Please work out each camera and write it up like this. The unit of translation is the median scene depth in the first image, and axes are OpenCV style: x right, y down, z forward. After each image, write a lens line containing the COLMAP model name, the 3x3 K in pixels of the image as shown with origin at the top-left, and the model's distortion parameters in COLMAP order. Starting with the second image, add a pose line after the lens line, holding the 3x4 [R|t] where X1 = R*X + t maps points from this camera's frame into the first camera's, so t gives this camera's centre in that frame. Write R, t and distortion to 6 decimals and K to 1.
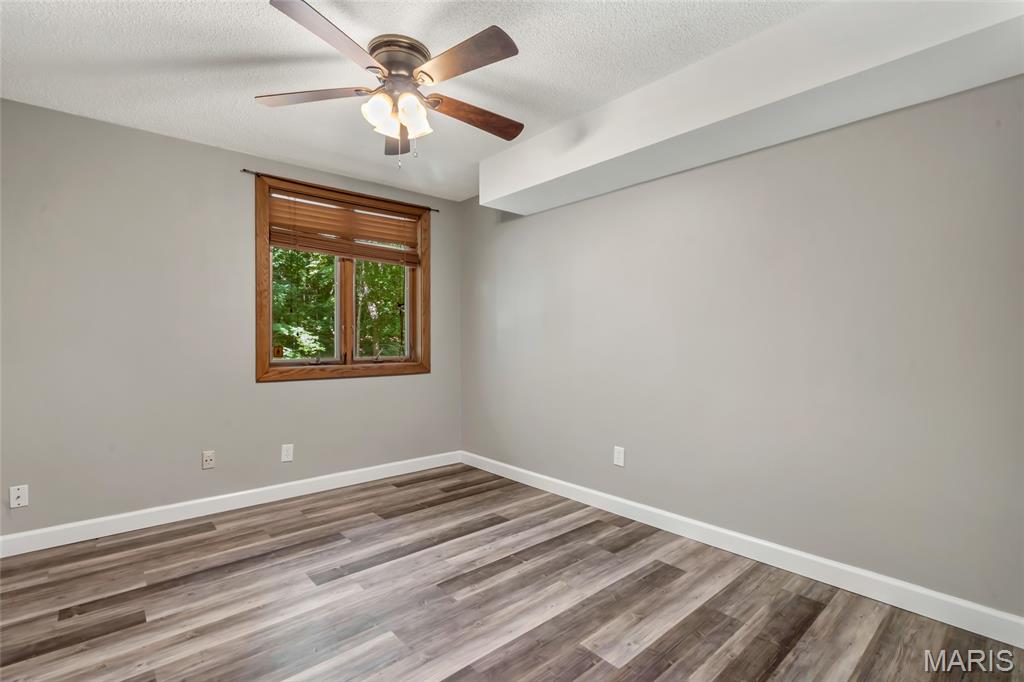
lens RADIAL K [[469.2, 0, 513.9], [0, 469.2, 338.7], [0, 0, 1]] dist [-0.003128, -0.000118]
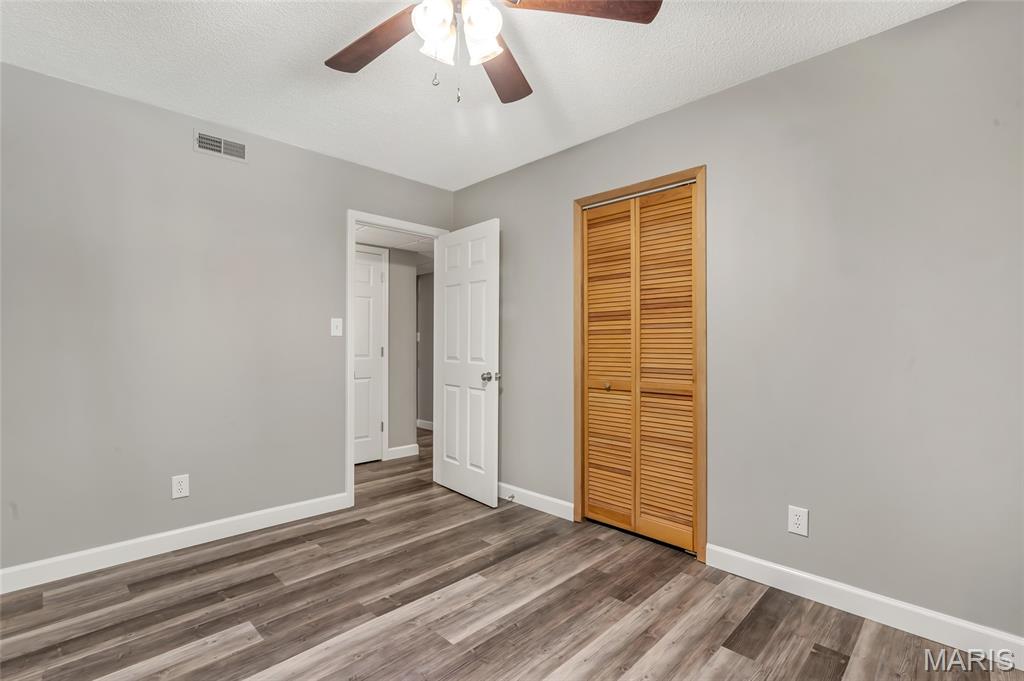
lens RADIAL K [[469.2, 0, 513.9], [0, 469.2, 338.2], [0, 0, 1]] dist [-0.003128, -0.000118]
pose [[-0.998099, 0.000331, -0.061637, -0.339411], [0.000729, 0.999979, -0.006431, -0.000331], [0.061633, -0.006464, -0.998078, 2.044860]]
